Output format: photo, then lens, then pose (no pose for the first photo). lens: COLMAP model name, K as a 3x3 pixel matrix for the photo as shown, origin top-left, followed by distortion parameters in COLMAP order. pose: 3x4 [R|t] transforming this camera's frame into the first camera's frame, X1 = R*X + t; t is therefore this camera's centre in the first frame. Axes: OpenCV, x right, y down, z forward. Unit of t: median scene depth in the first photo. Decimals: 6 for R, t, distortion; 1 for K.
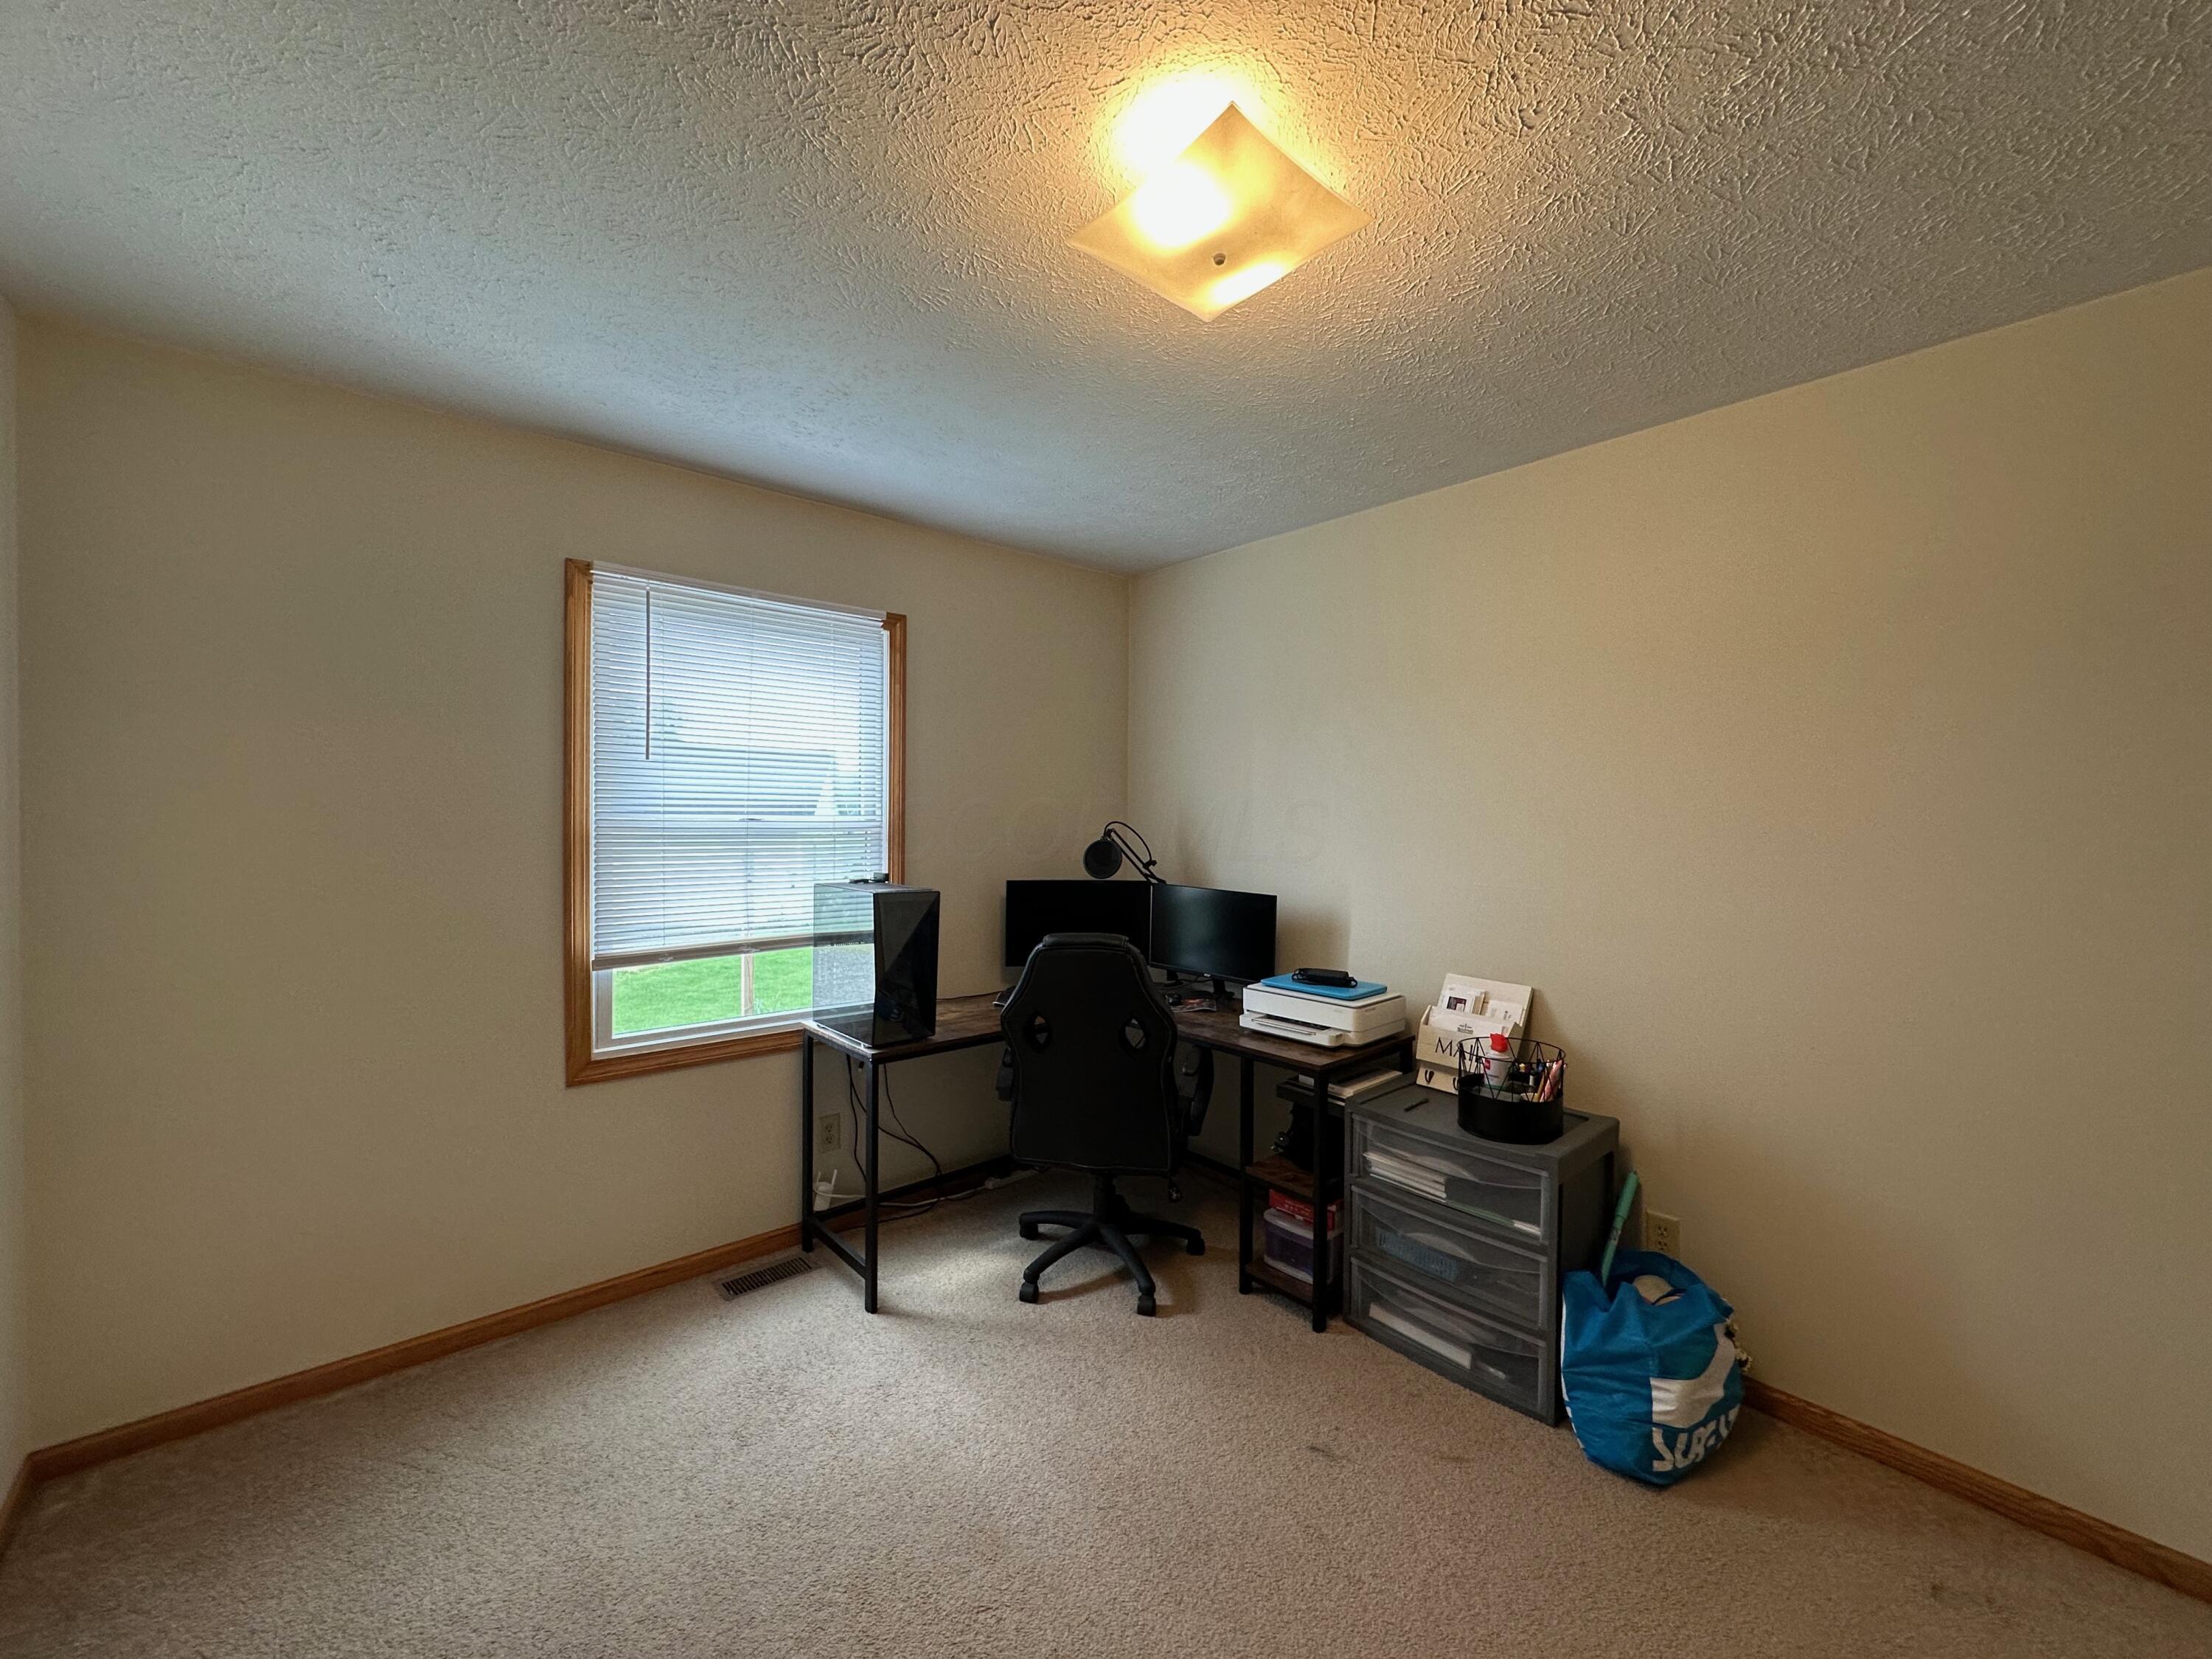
lens RADIAL K [[878.8, 0, 1106.0], [0, 878.8, 829.5], [0, 0, 1]] dist [-0.002658, 0.000082]
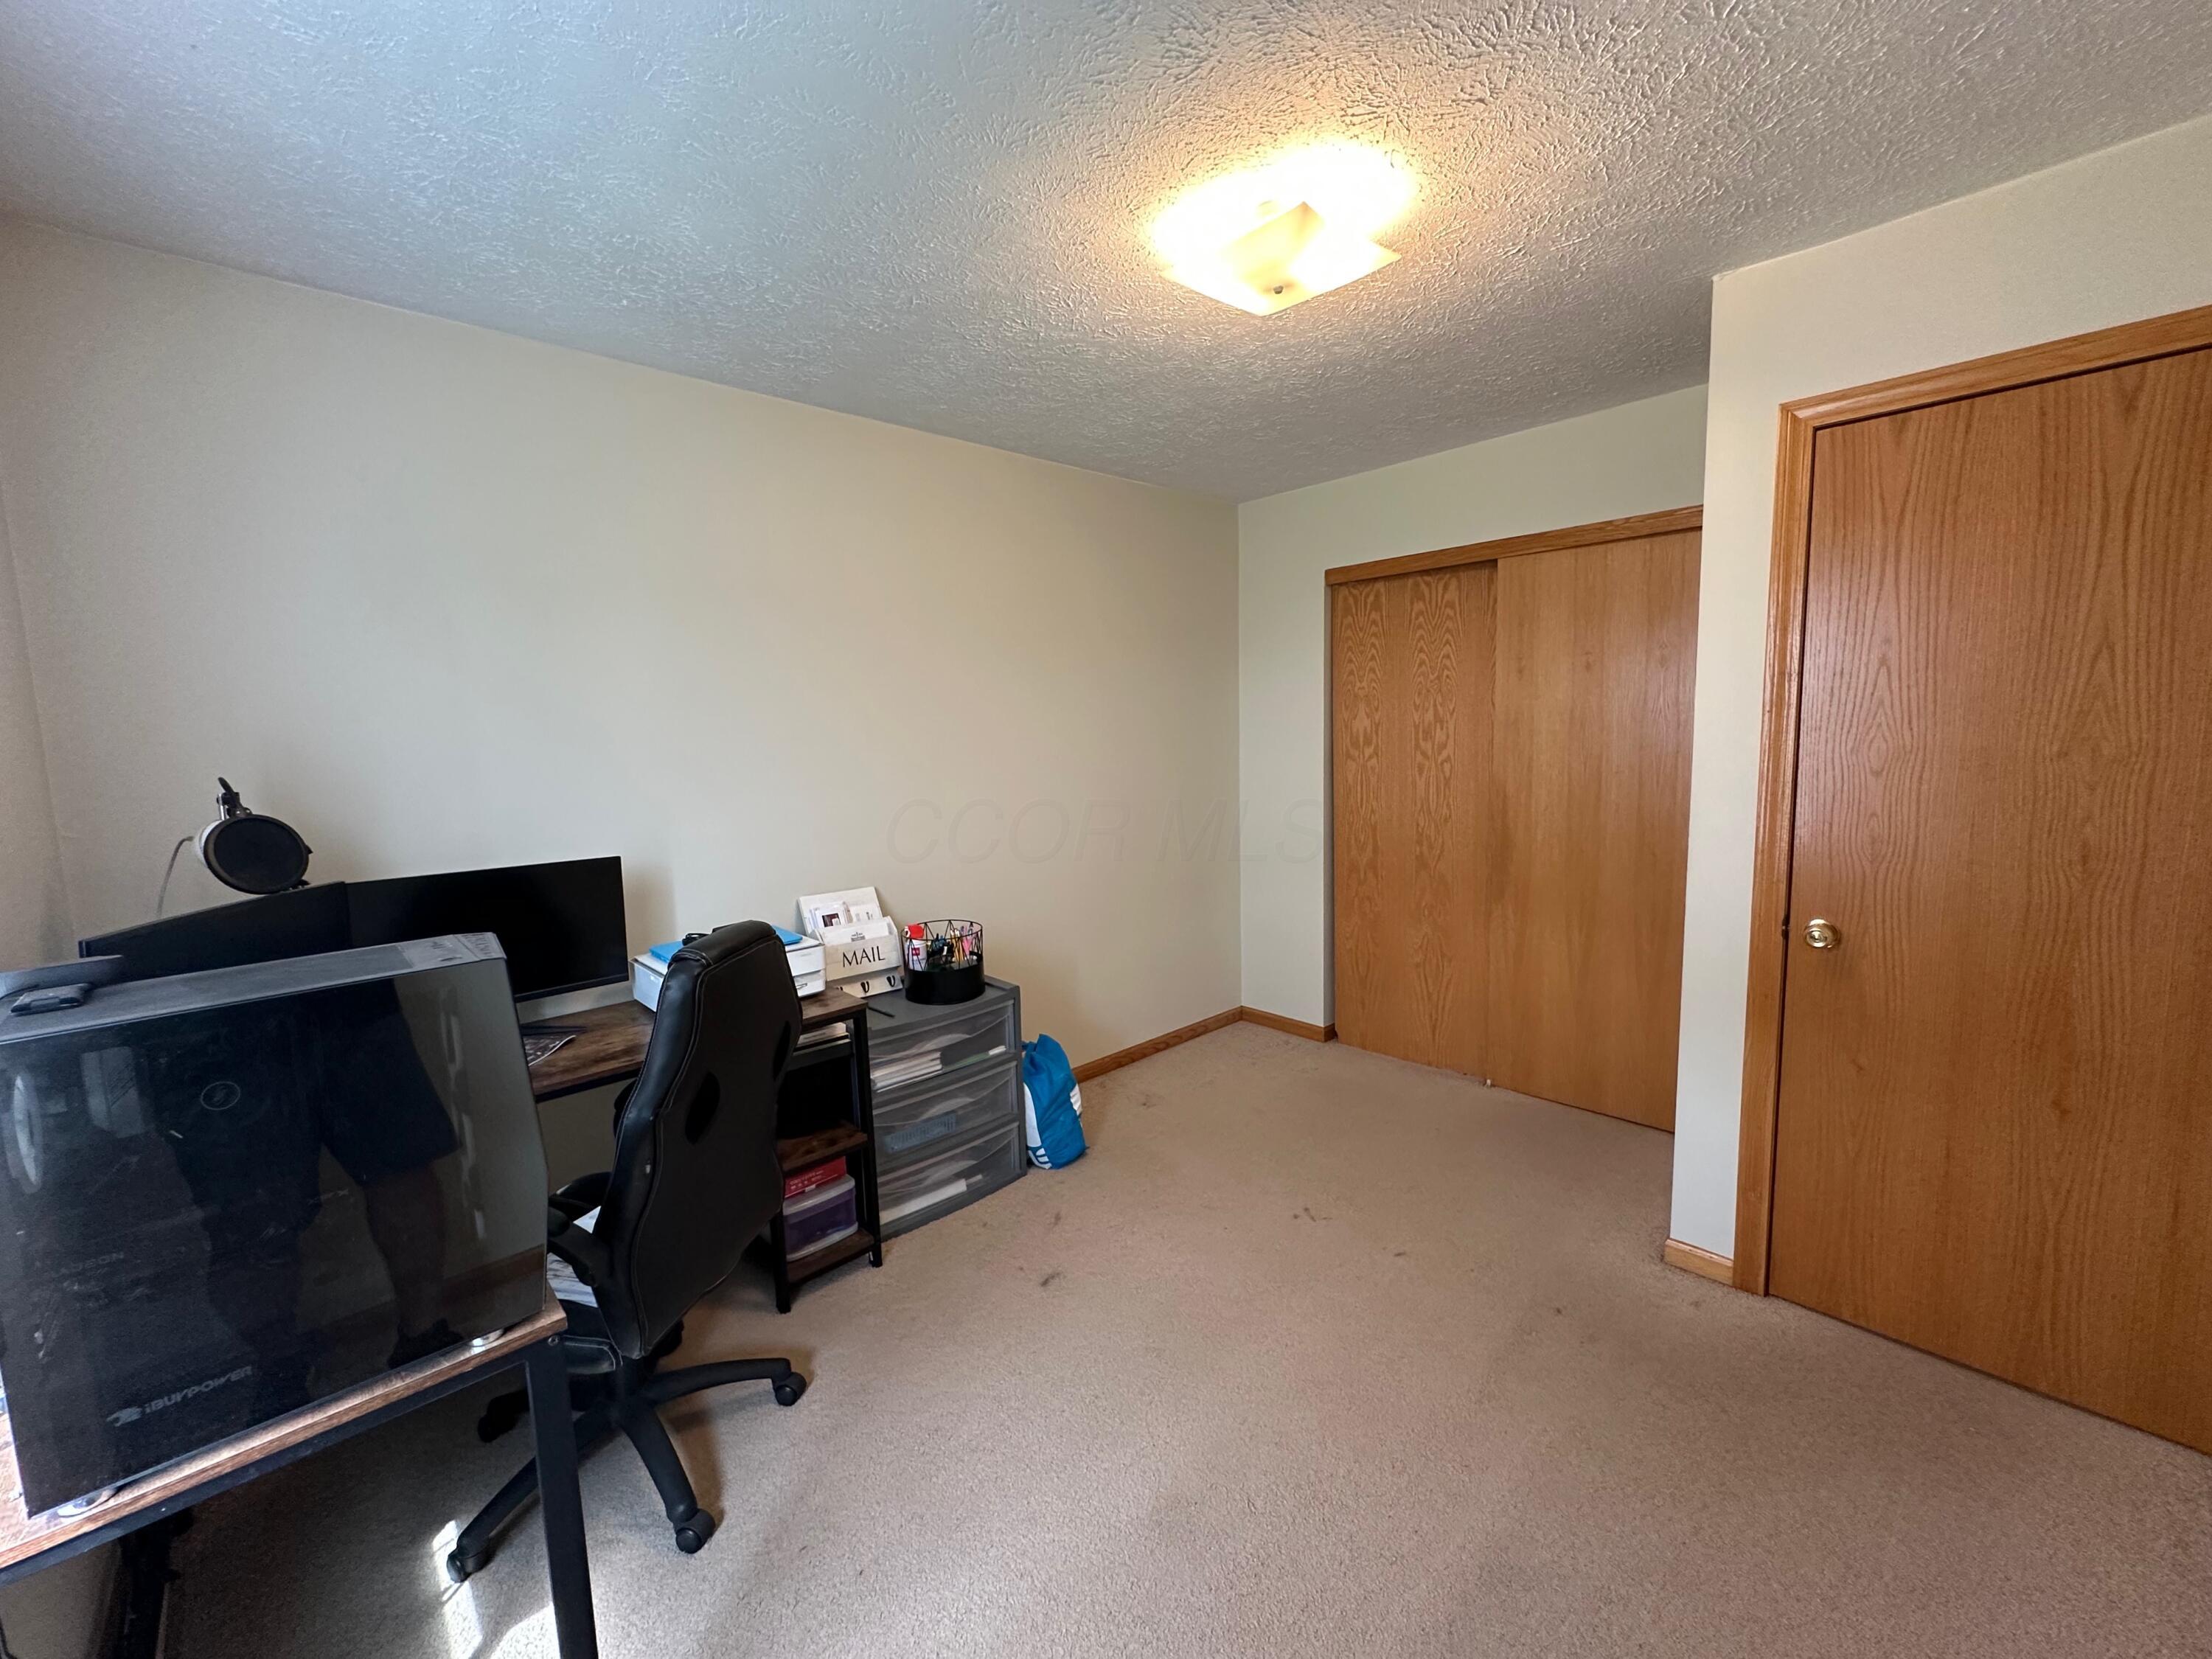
lens RADIAL K [[878.8, 0, 1106.0], [0, 878.8, 829.5], [0, 0, 1]] dist [-0.002658, 0.000082]
pose [[-0.030749, -0.121670, 0.992094, -0.696855], [0.045475, 0.991365, 0.122991, -0.025037], [-0.998492, 0.048898, -0.024951, 0.754853]]
